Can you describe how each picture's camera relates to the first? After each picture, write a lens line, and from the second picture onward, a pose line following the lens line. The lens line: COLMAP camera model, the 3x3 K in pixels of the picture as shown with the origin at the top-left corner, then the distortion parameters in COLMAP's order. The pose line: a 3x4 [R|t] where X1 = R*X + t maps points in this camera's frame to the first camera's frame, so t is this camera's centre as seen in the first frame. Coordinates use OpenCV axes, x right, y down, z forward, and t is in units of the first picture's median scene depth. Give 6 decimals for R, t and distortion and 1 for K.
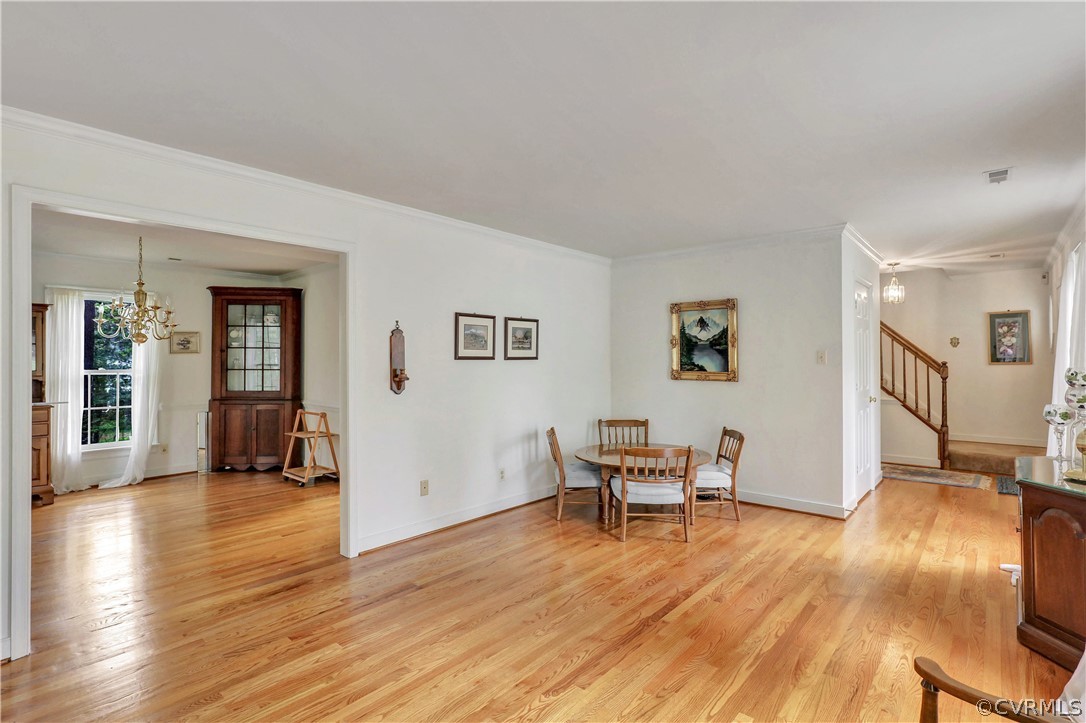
lens RADIAL K [[513.5, 0, 551.1], [0, 513.5, 360.8], [0, 0, 1]] dist [-0.020450, -0.000056]
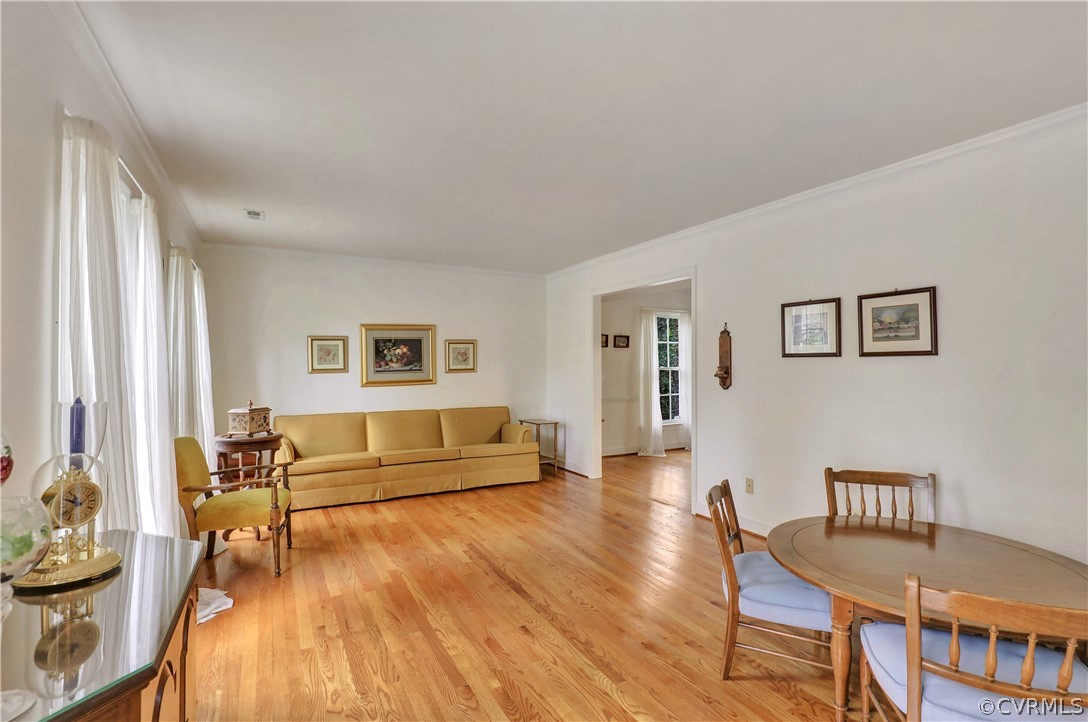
lens RADIAL K [[502.5, 0, 550.5], [0, 502.5, 361.4], [0, 0, 1]] dist [-0.013430, -0.000463]
pose [[-0.330802, 0.001632, -0.943699, 0.710324], [0.006202, 0.999981, -0.000445, 0.002992], [0.943680, -0.005999, -0.330806, 0.837251]]
